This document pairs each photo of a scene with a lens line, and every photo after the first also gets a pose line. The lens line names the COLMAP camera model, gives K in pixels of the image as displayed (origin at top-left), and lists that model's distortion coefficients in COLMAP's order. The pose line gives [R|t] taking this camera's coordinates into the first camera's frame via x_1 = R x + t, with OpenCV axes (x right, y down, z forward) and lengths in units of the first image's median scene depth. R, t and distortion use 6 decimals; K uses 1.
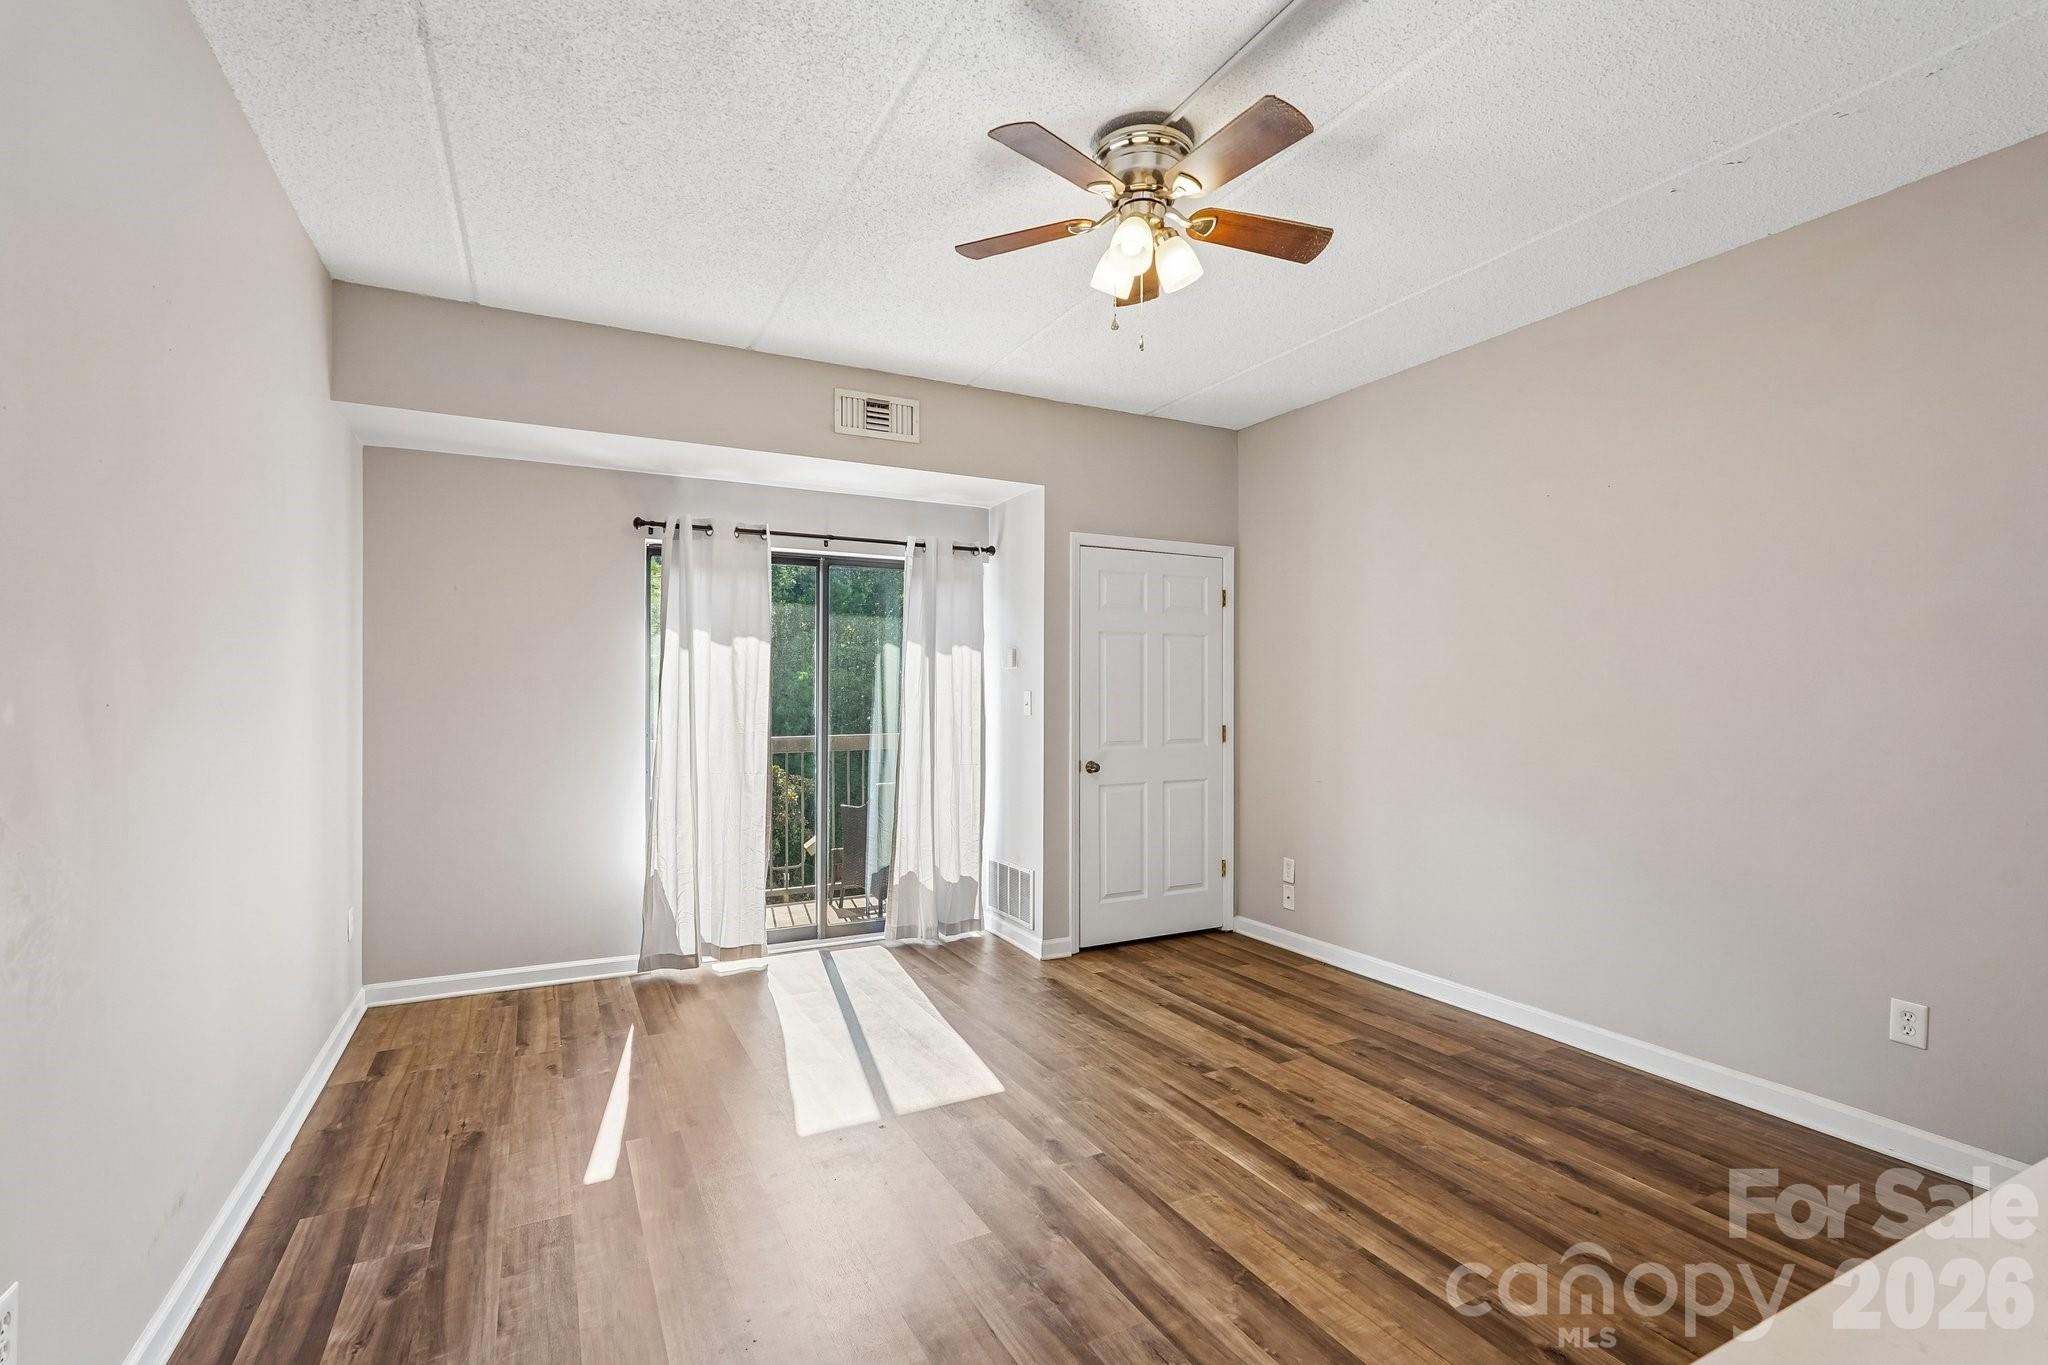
lens RADIAL K [[922.7, 0, 1019.4], [0, 922.7, 695.3], [0, 0, 1]] dist [-0.014708, 0.009969]
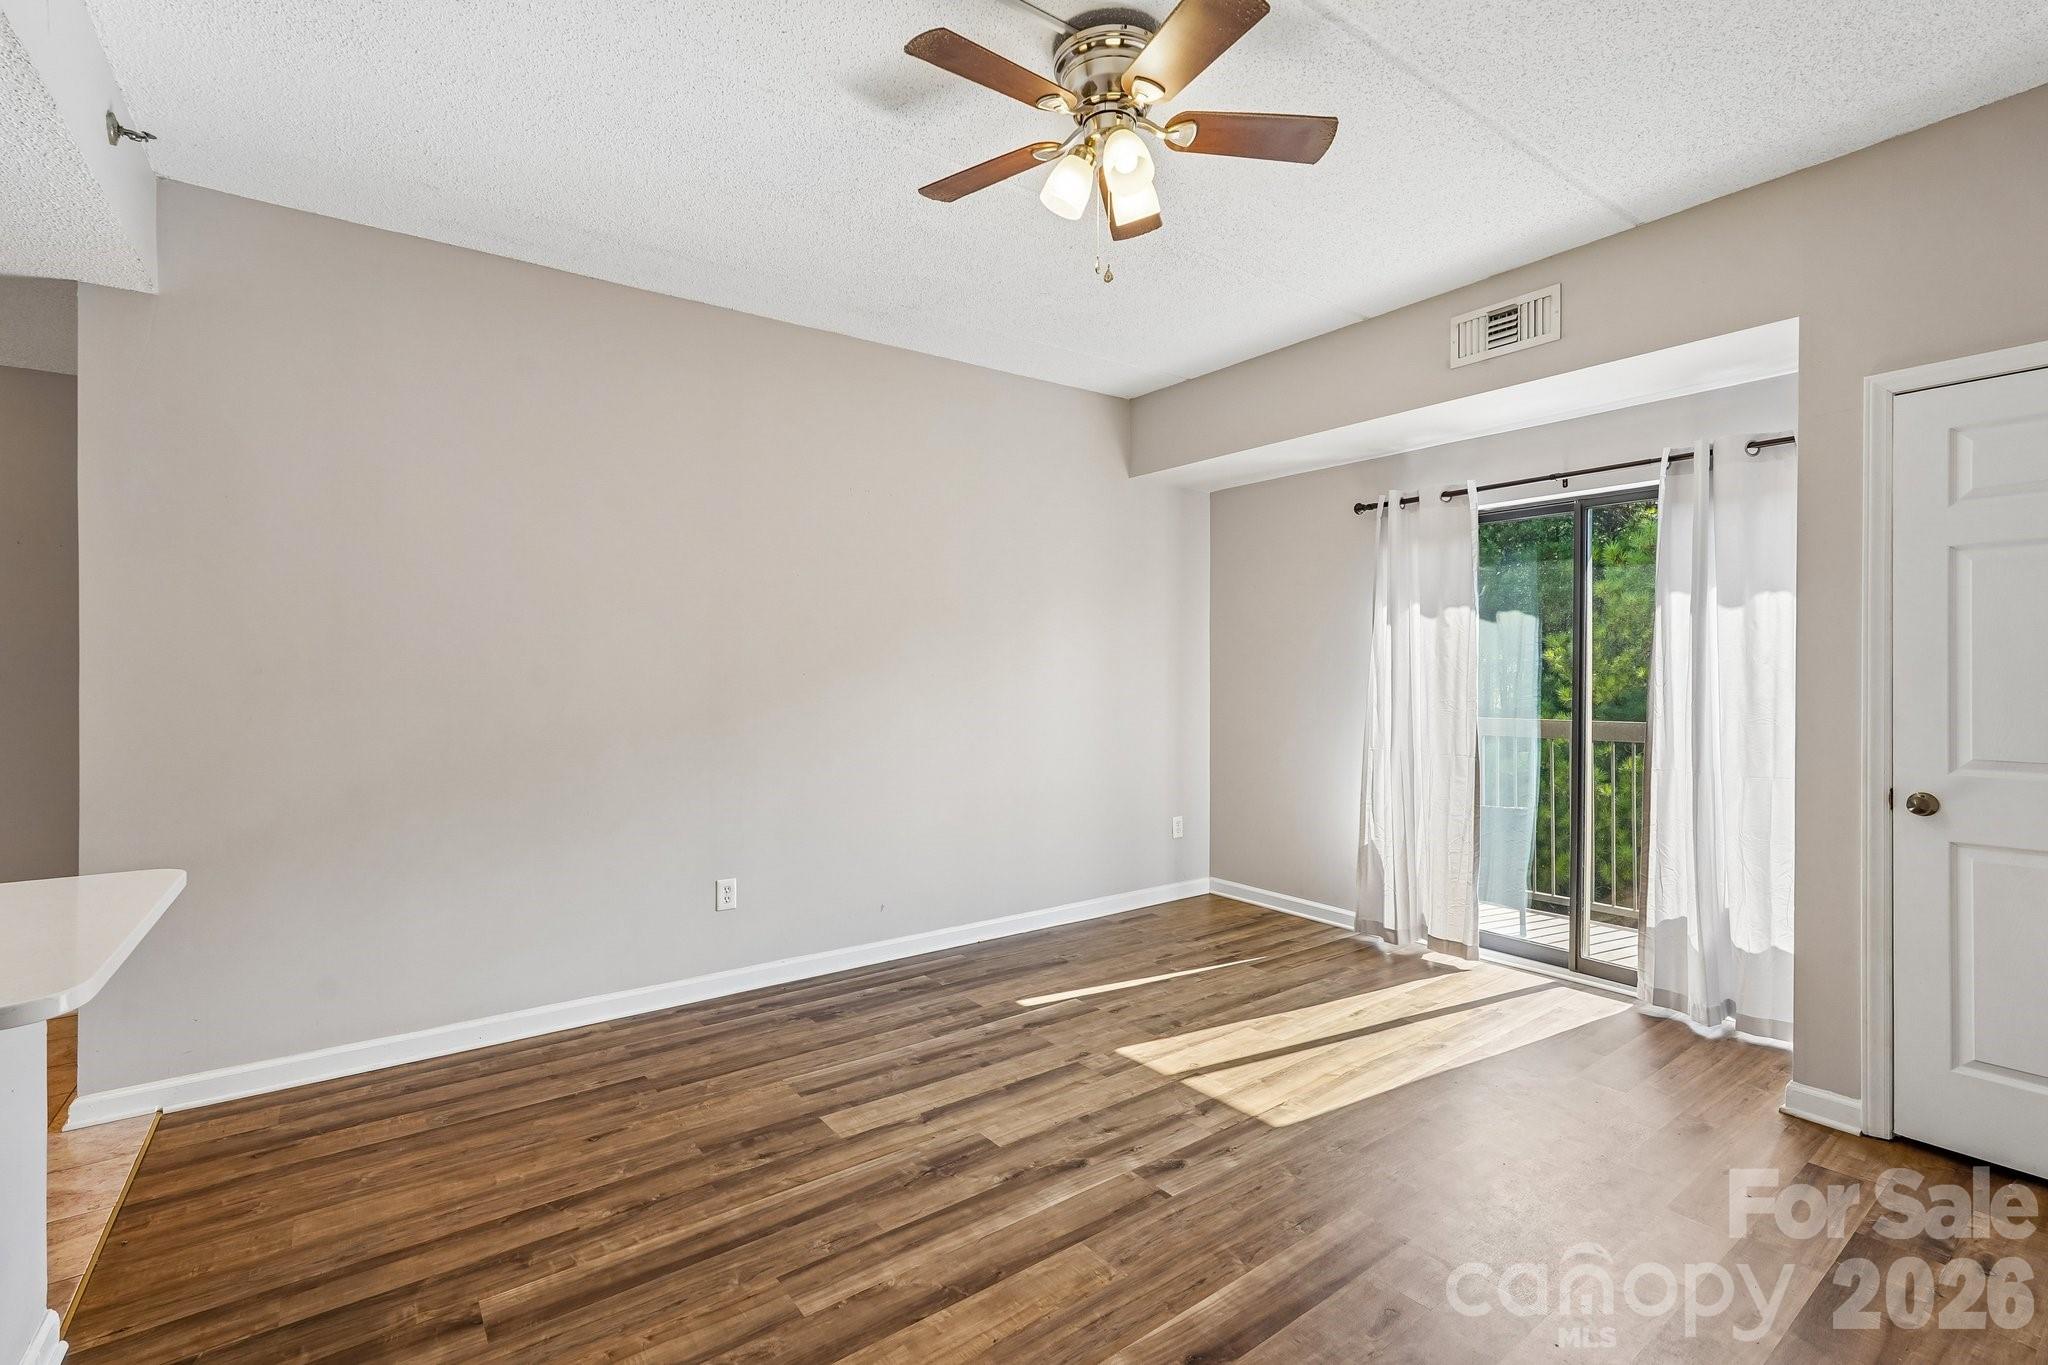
lens RADIAL K [[919.7, 0, 1020.5], [0, 919.7, 662.7], [0, 0, 1]] dist [-0.002077, 0.000076]
pose [[0.158784, -0.008860, -0.987274, 0.579170], [0.000923, 0.999961, -0.008825, 0.000387], [0.987313, 0.000490, 0.158785, 0.448833]]
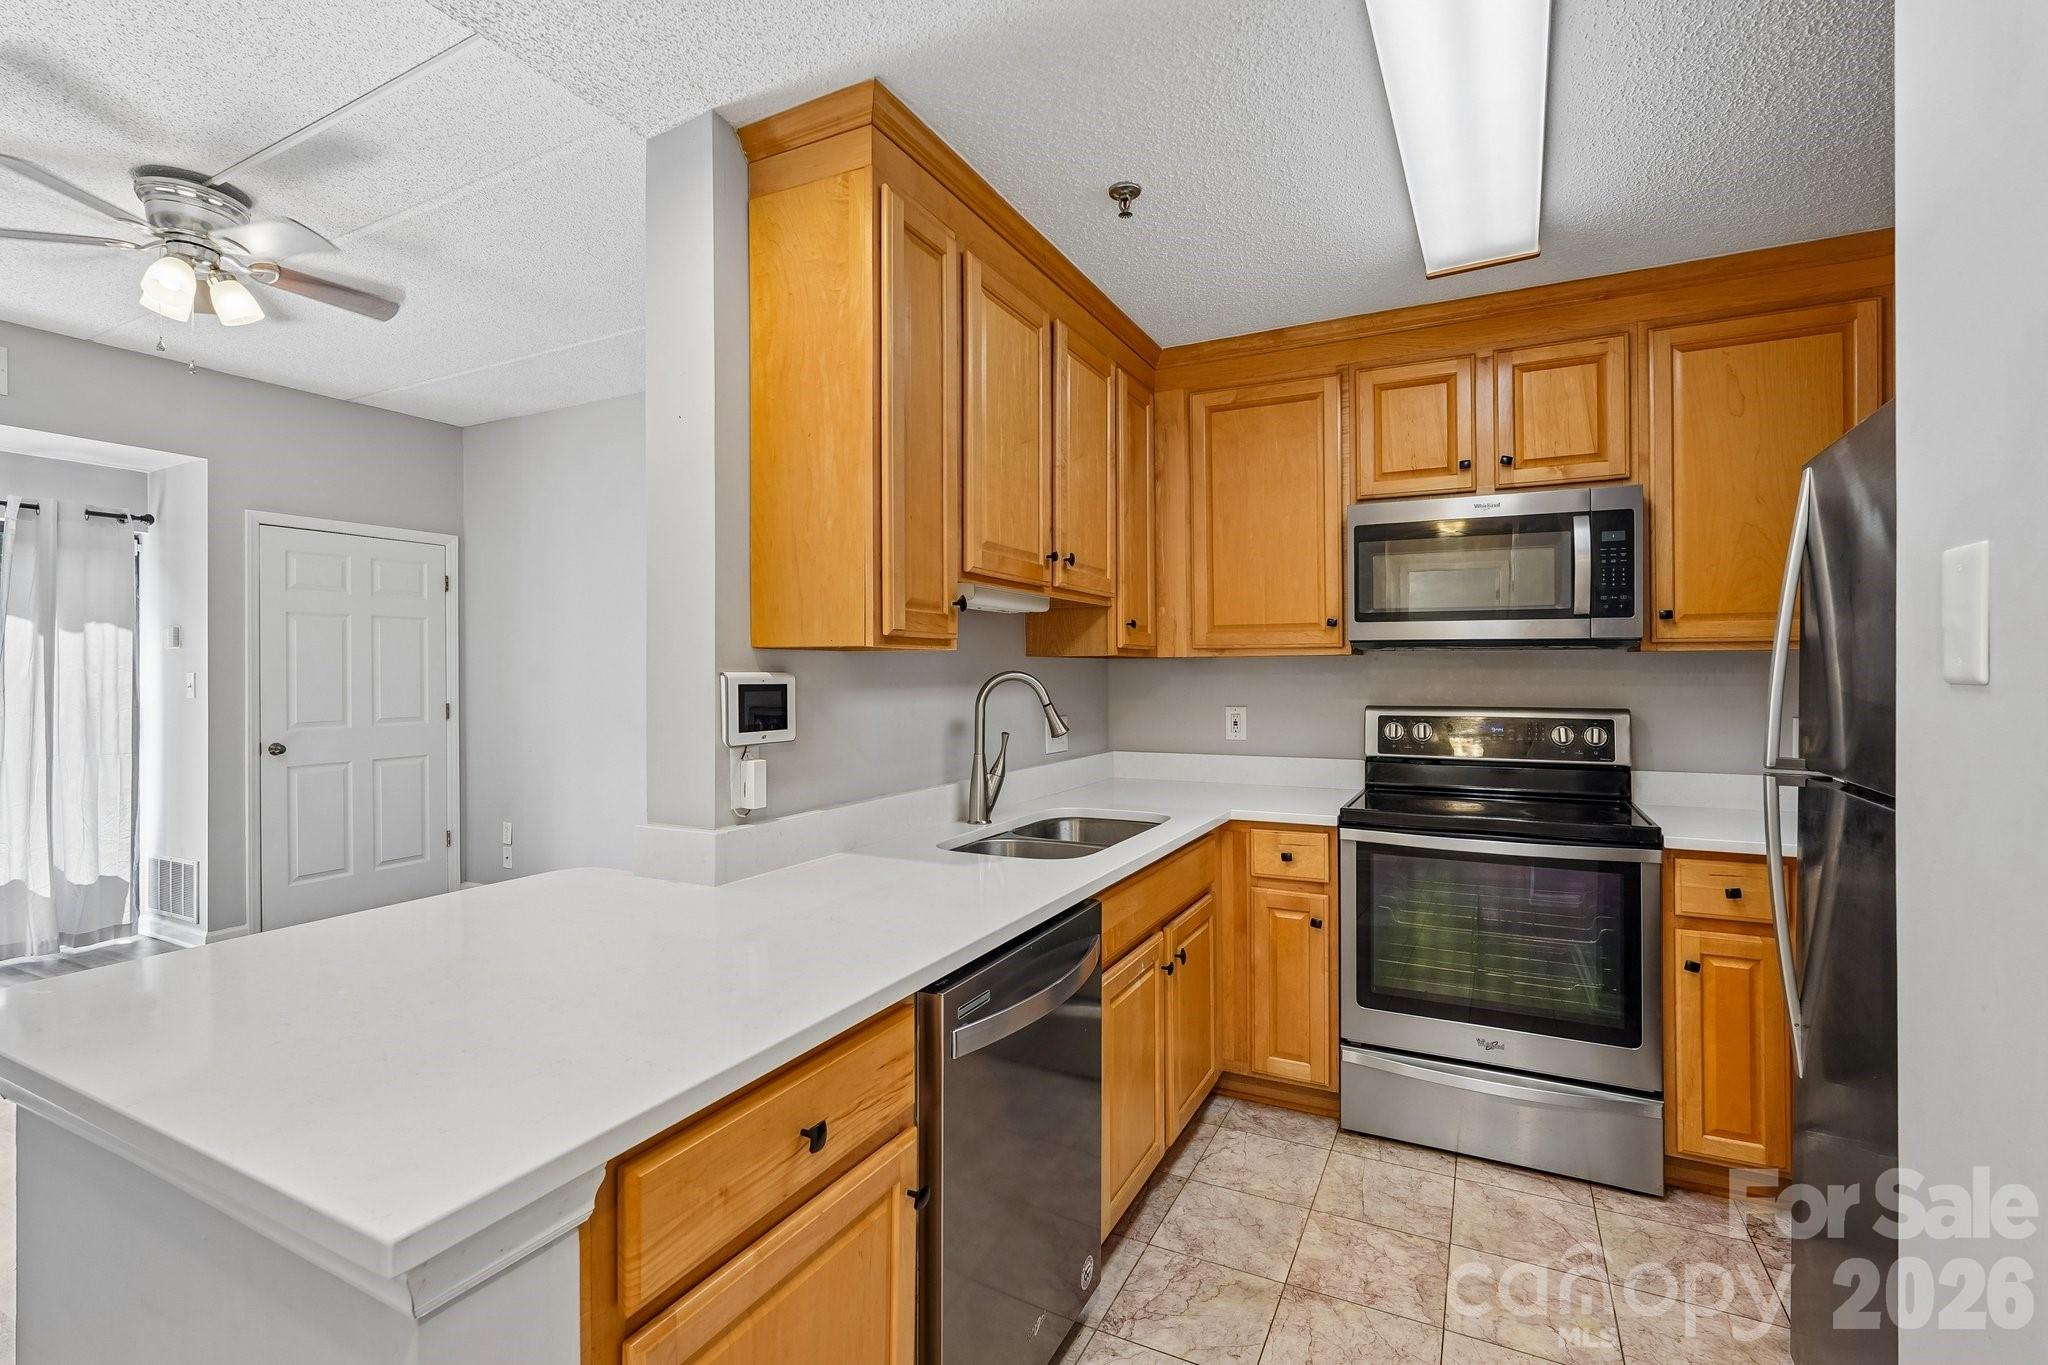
lens RADIAL K [[918.7, 0, 1023.7], [0, 918.7, 670.2], [0, 0, 1]] dist [-0.001606, 0.000389]
pose [[0.814838, -0.004906, 0.579668, 0.179727], [0.005780, 0.999983, 0.000338, -0.002780], [-0.579660, 0.003076, 0.814853, -0.296512]]
